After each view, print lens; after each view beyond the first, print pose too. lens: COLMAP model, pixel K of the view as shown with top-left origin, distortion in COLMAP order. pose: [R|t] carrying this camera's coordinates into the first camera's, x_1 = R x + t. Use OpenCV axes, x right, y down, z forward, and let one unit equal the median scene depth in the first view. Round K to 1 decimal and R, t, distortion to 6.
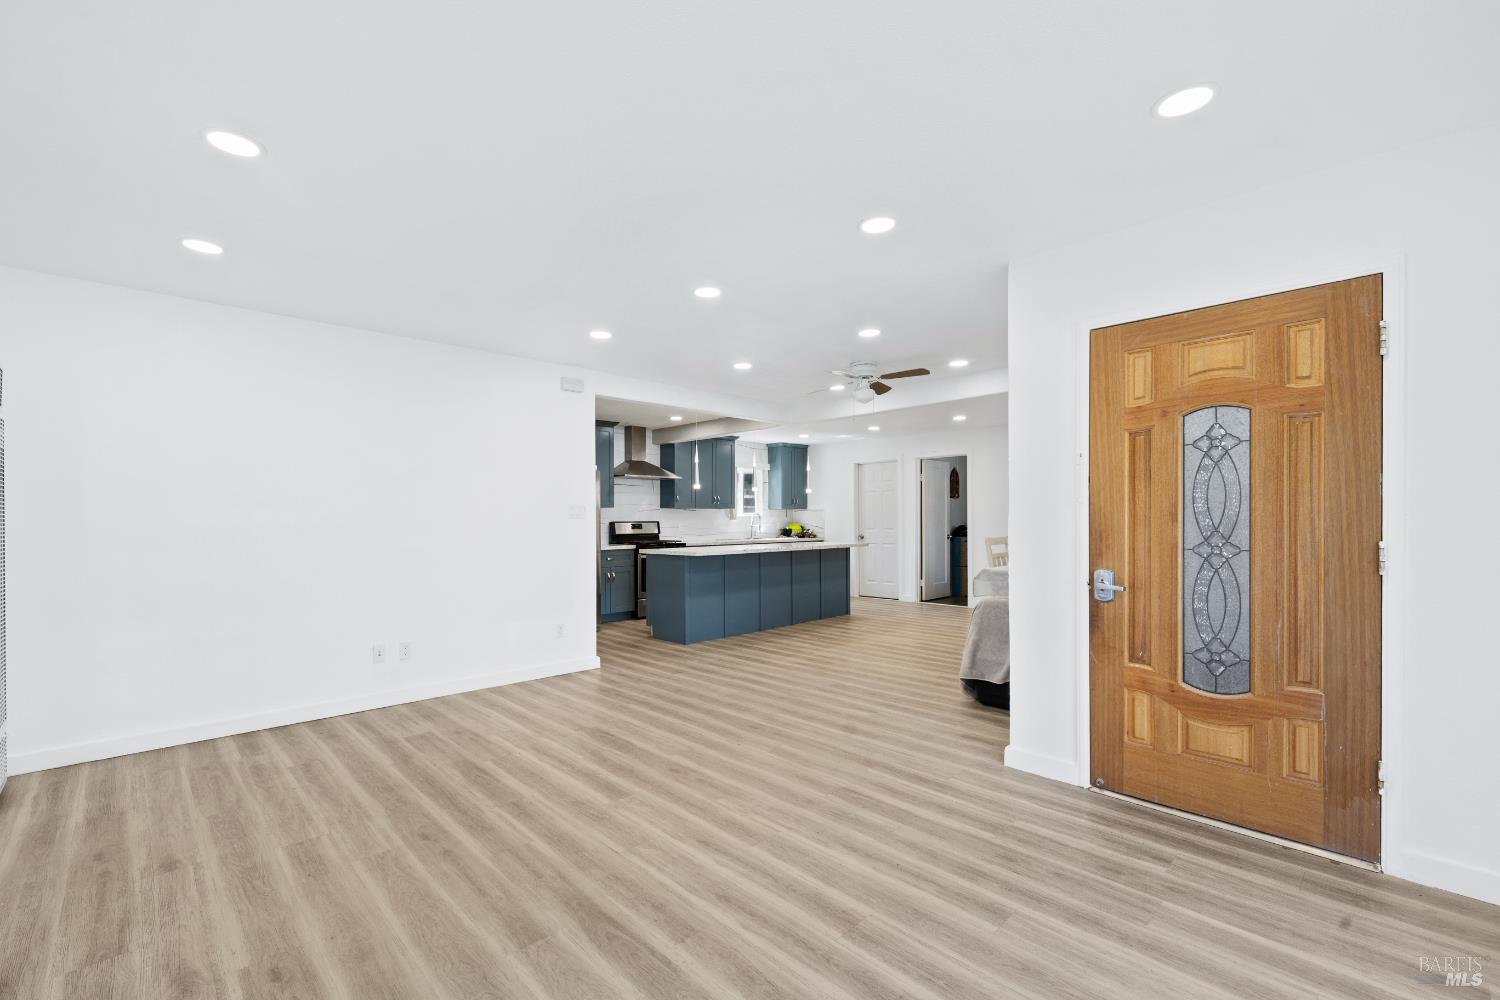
lens RADIAL K [[632.5, 0, 747.2], [0, 632.5, 512.2], [0, 0, 1]] dist [0.001466, 0.000188]
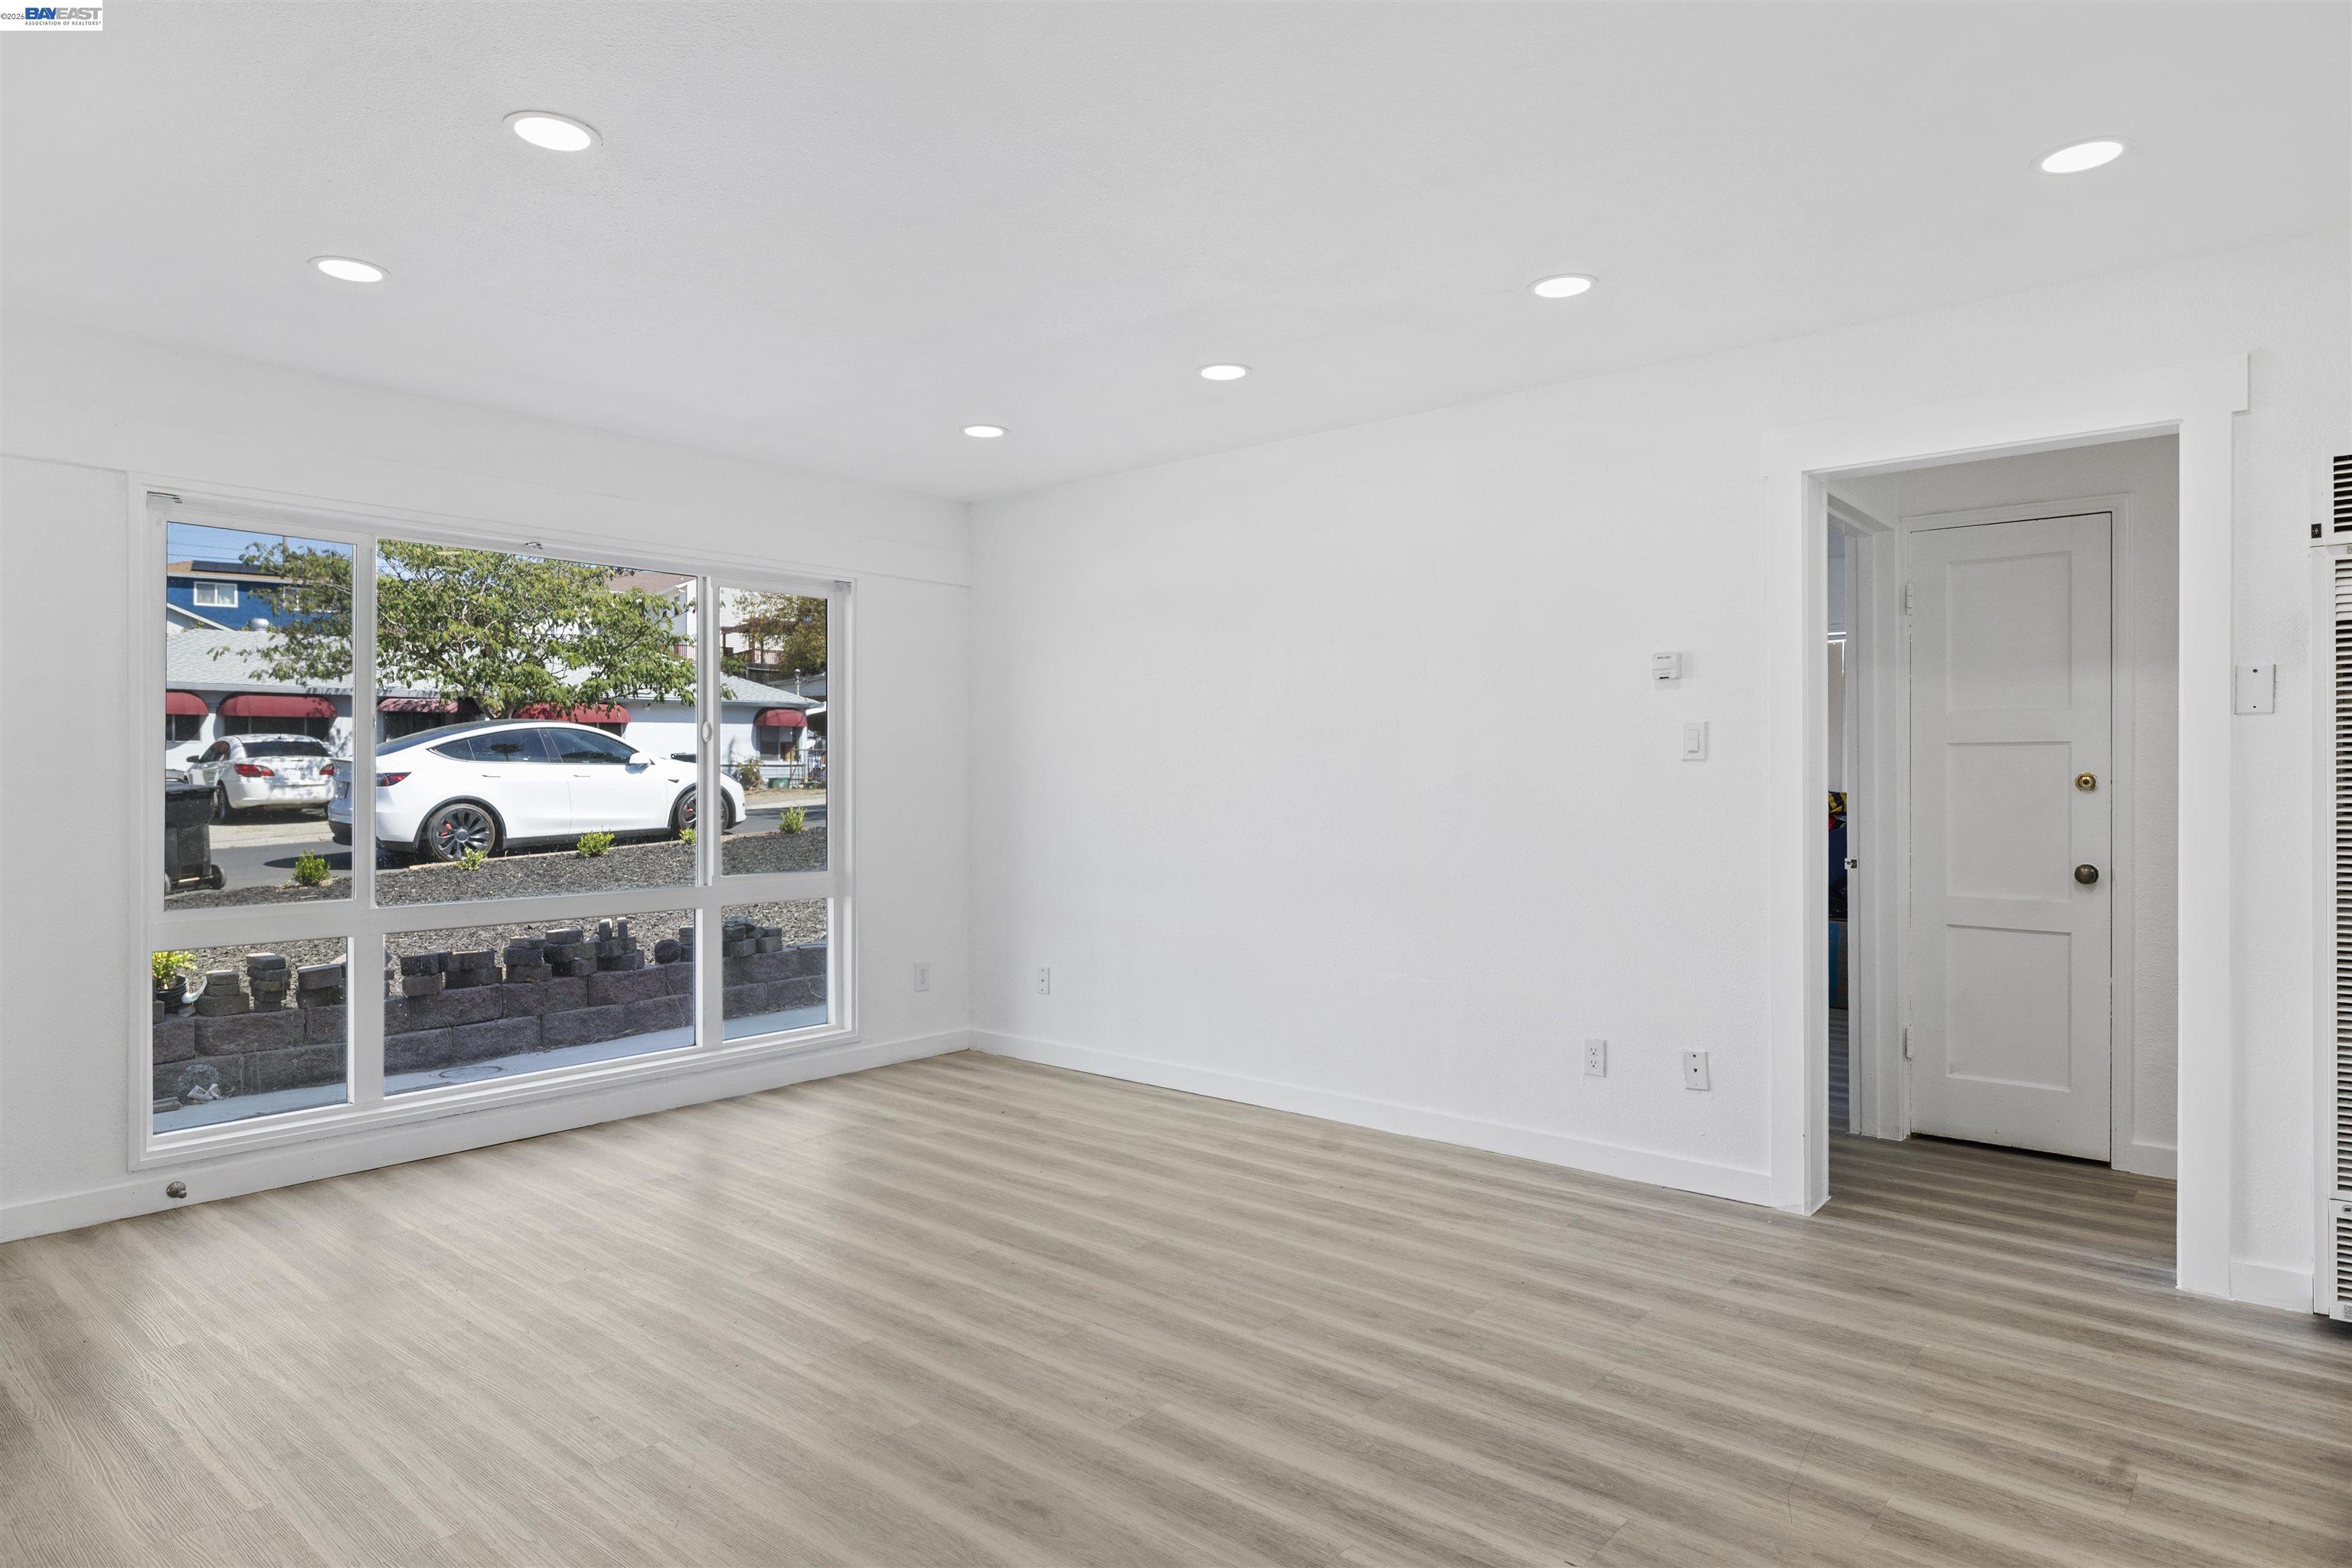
lens RADIAL K [[1337.0, 0, 1175.9], [0, 1337.0, 779.2], [0, 0, 1]] dist [0.003083, -0.001733]
pose [[-0.996277, 0.004296, -0.086108, -0.167808], [0.004929, 0.999962, -0.007135, 0.022888], [0.086074, -0.007533, -0.996260, 2.221400]]
